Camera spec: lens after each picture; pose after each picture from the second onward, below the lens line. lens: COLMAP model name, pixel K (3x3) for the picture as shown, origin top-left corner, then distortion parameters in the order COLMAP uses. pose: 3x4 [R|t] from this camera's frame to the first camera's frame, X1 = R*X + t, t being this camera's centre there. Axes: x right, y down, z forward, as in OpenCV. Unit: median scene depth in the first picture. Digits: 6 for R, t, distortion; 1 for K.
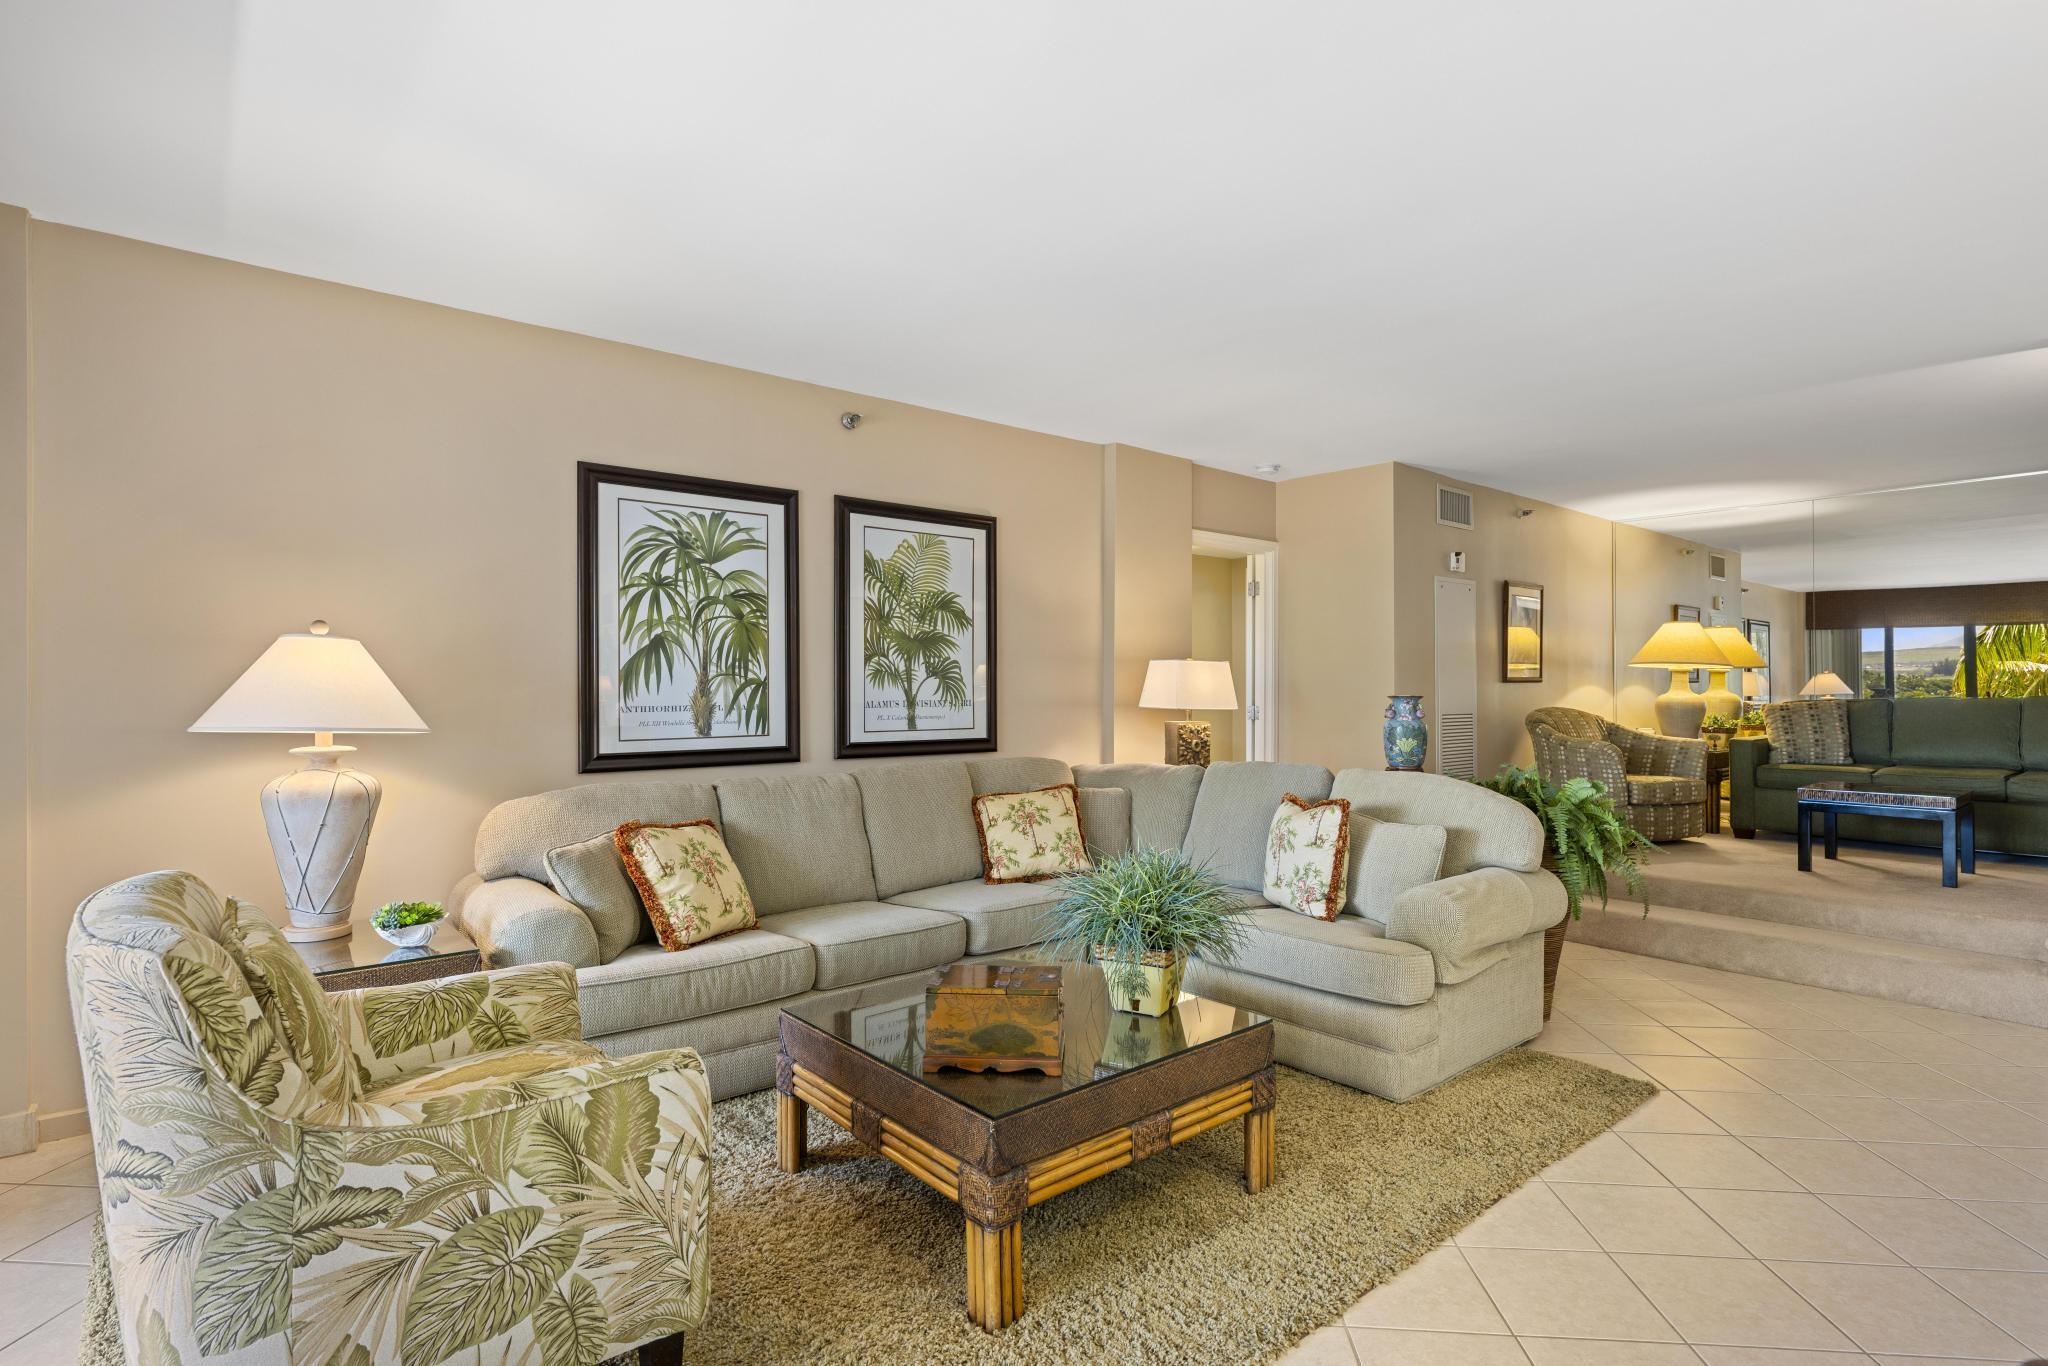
lens RADIAL K [[1024.6, 0, 1027.7], [0, 1024.6, 677.6], [0, 0, 1]] dist [0.002998, -0.001419]
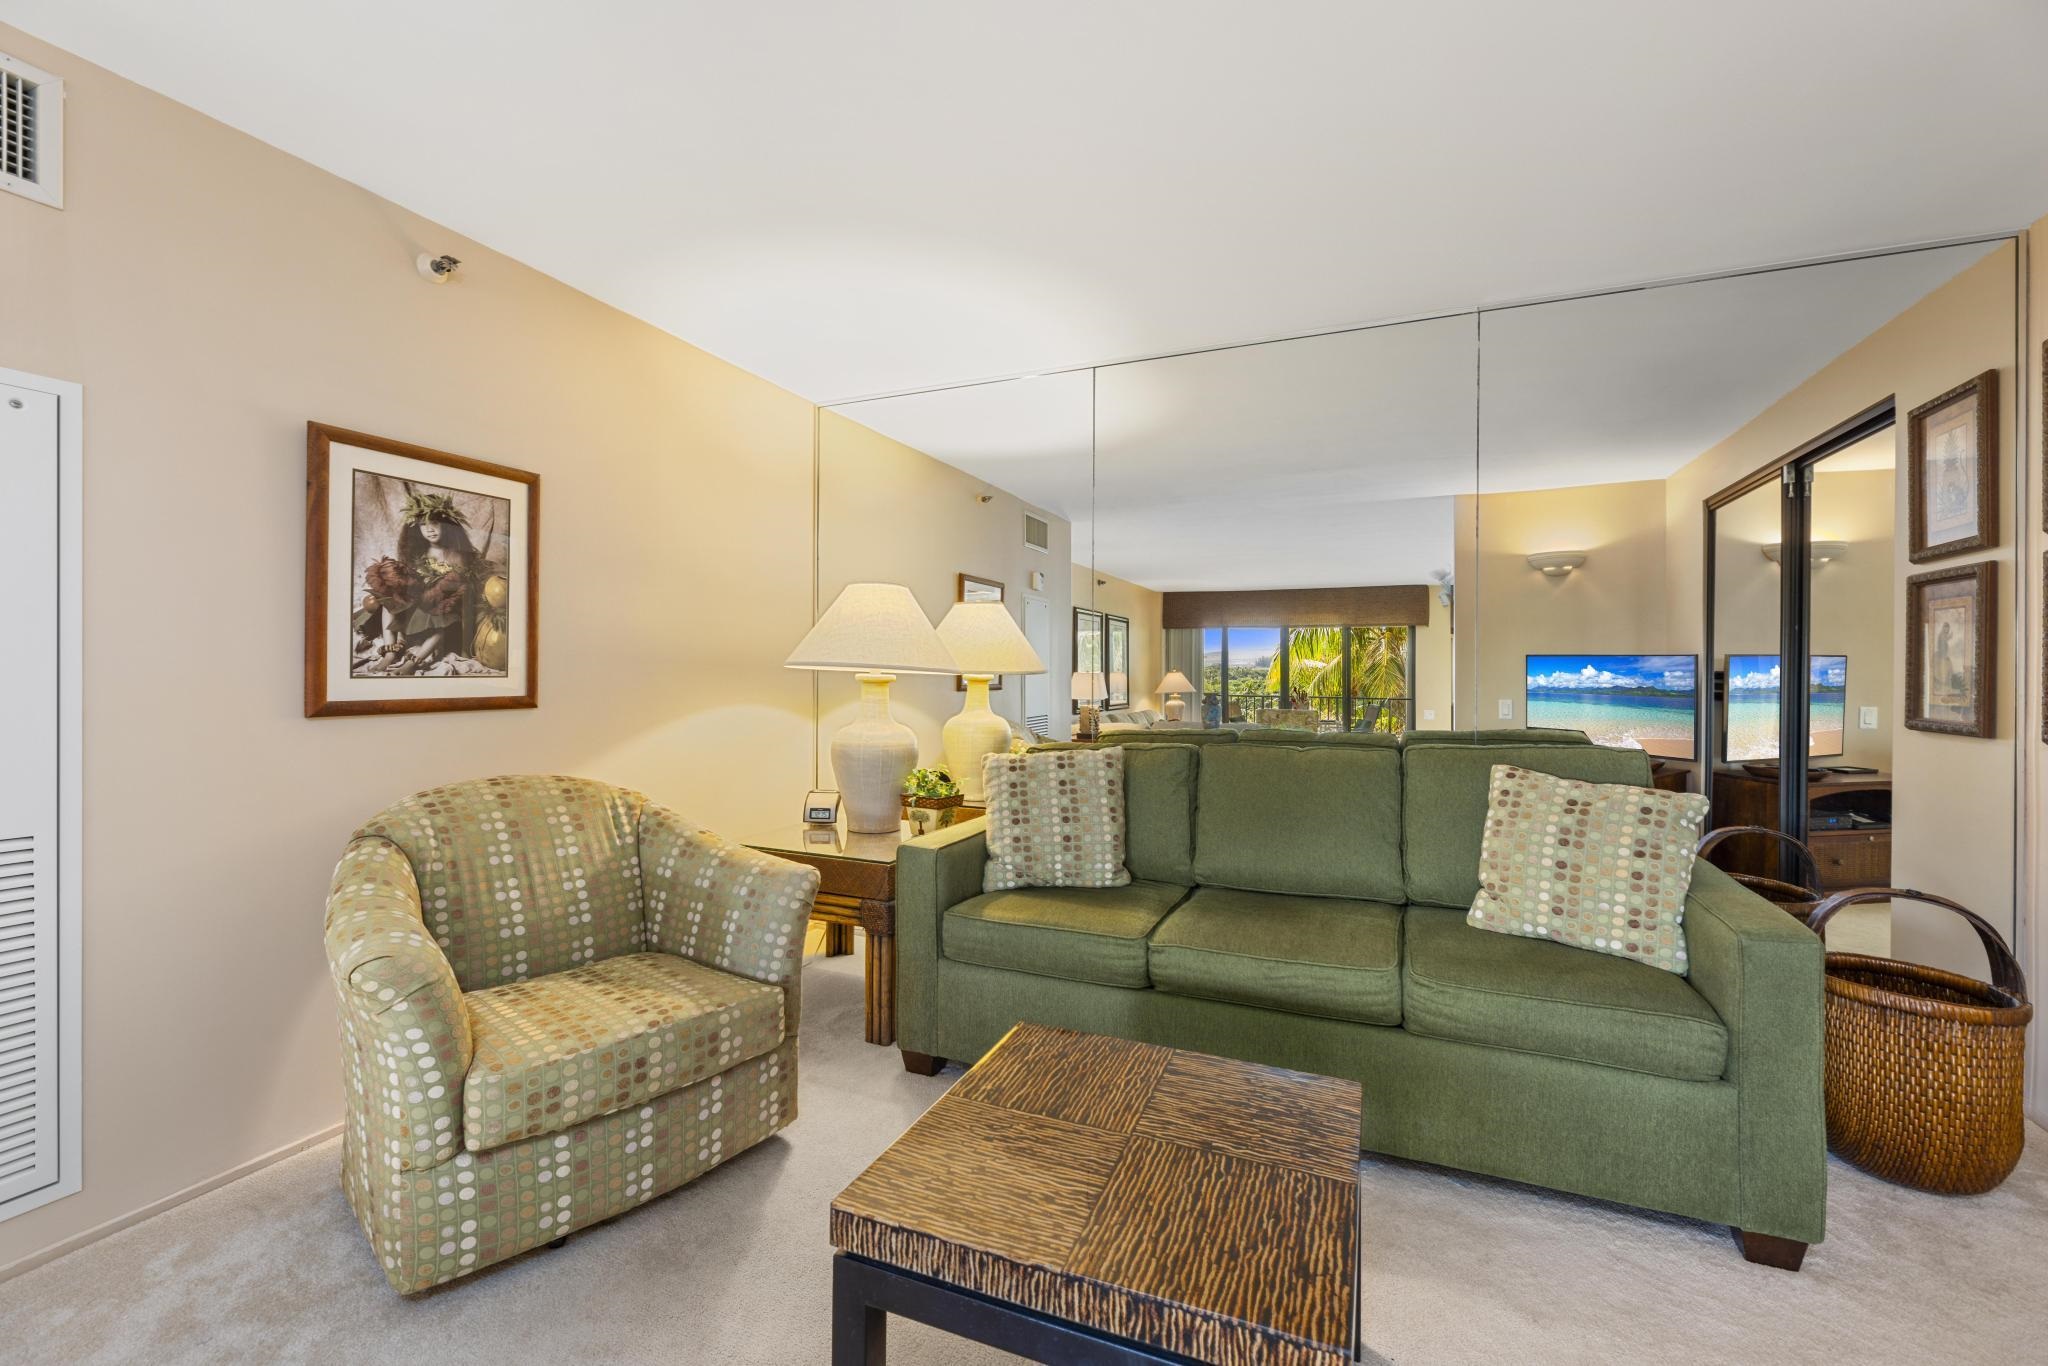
lens RADIAL K [[845.8, 0, 1040.2], [0, 845.8, 682.1], [0, 0, 1]] dist [-0.005874, 0.000847]
pose [[0.890827, 0.000686, 0.454343, 0.866482], [-0.008427, 0.999852, 0.015012, -0.020993], [-0.454265, -0.017201, 0.890701, 0.988546]]
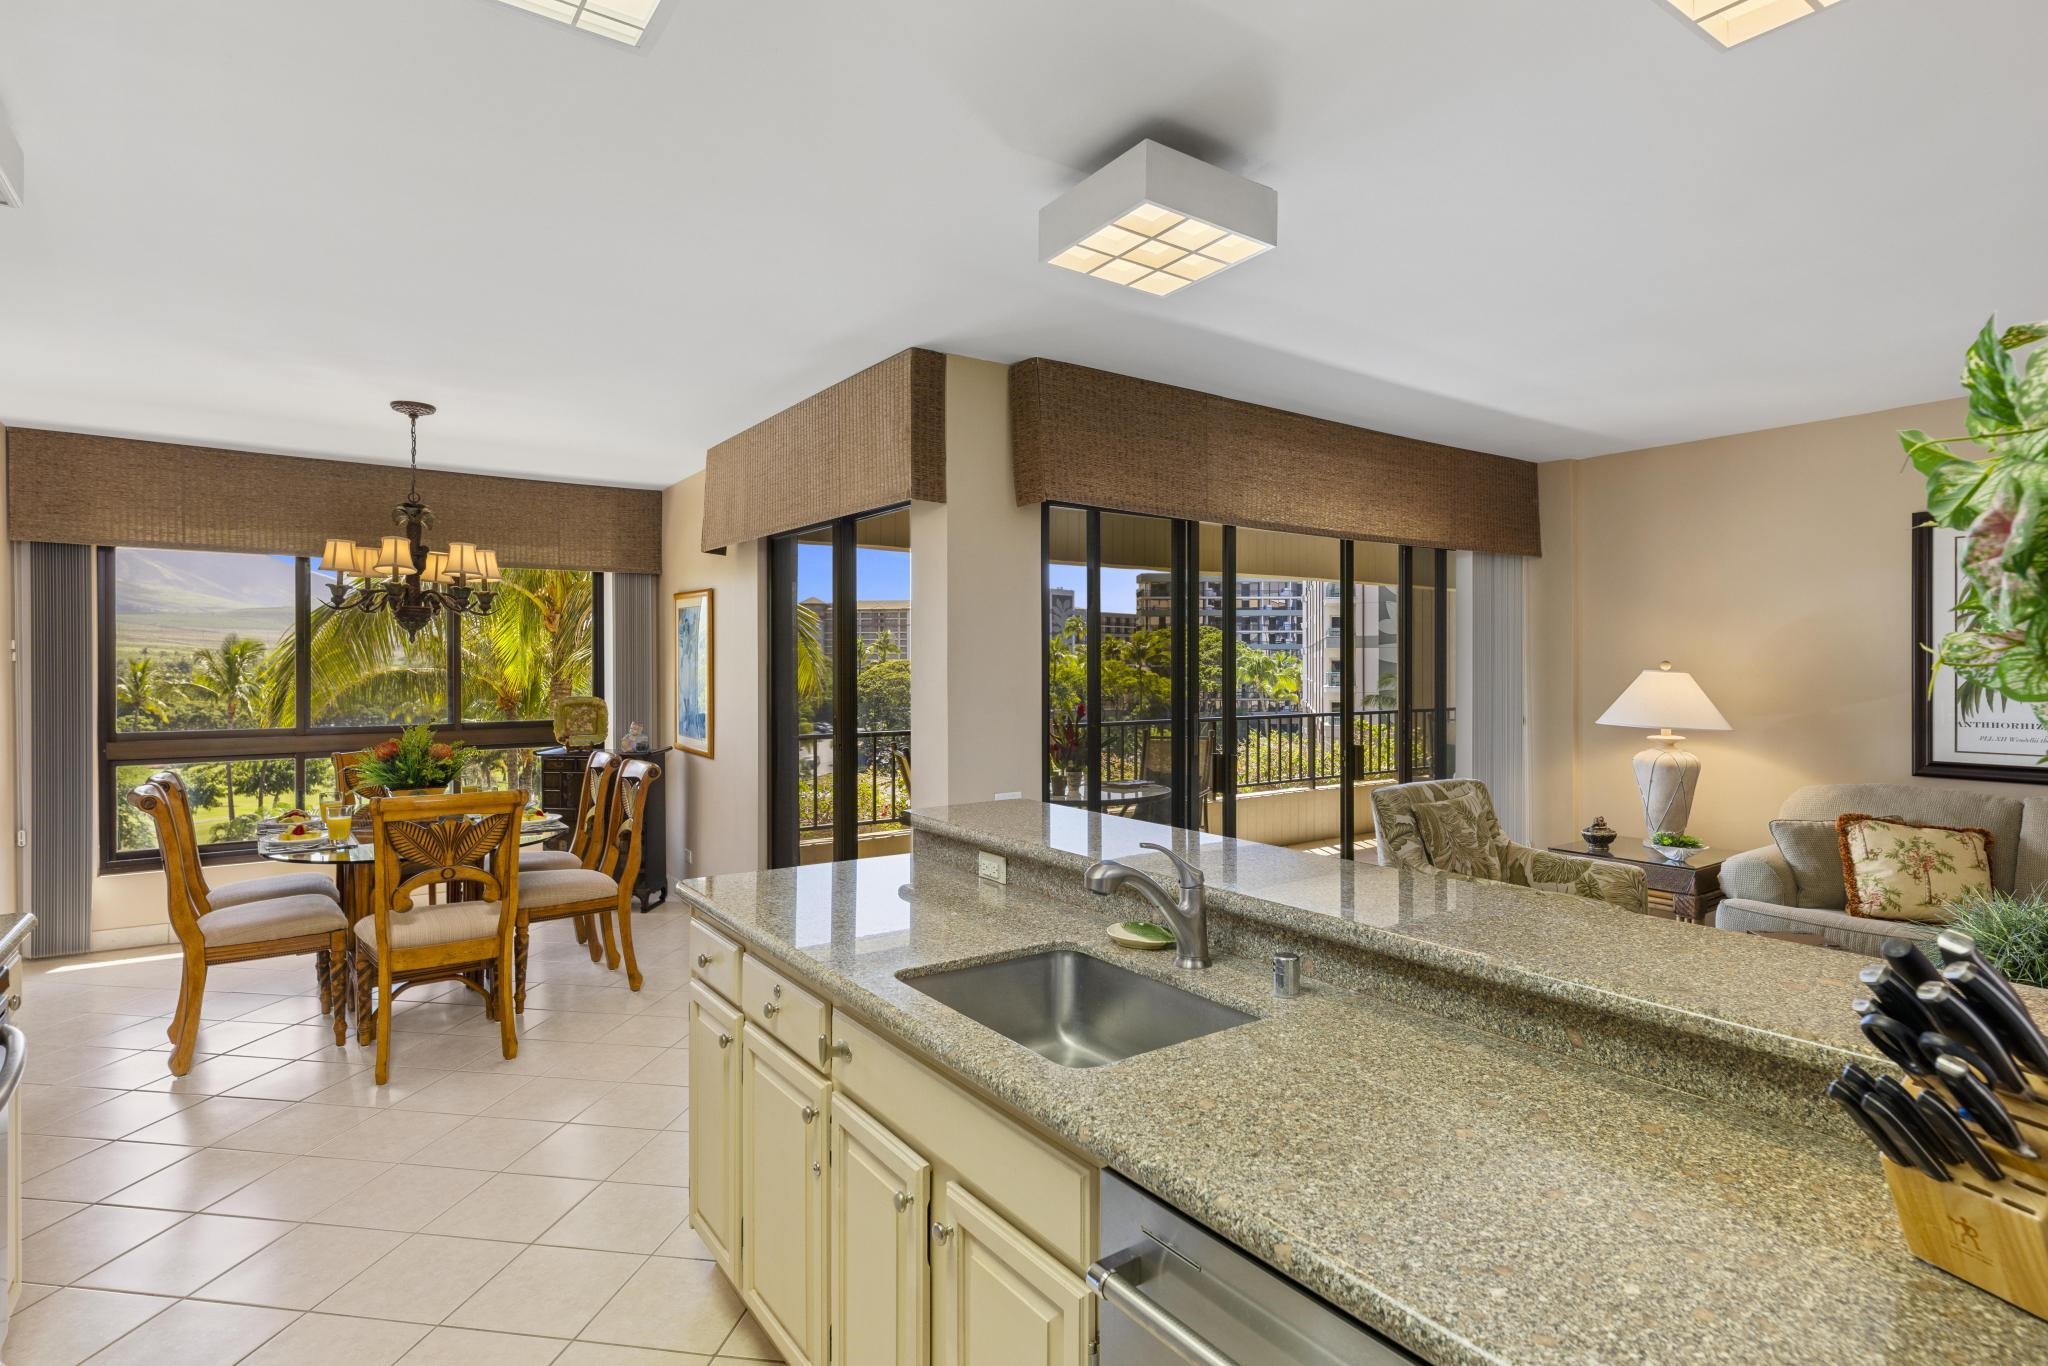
lens RADIAL K [[1024.6, 0, 1025.2], [0, 1024.6, 676.0], [0, 0, 1]] dist [0.002998, -0.001419]
pose [[-0.085289, 0.009763, -0.996308, 0.717786], [0.011136, 0.999899, 0.008845, -0.038185], [0.996294, -0.010340, -0.085389, 0.064376]]
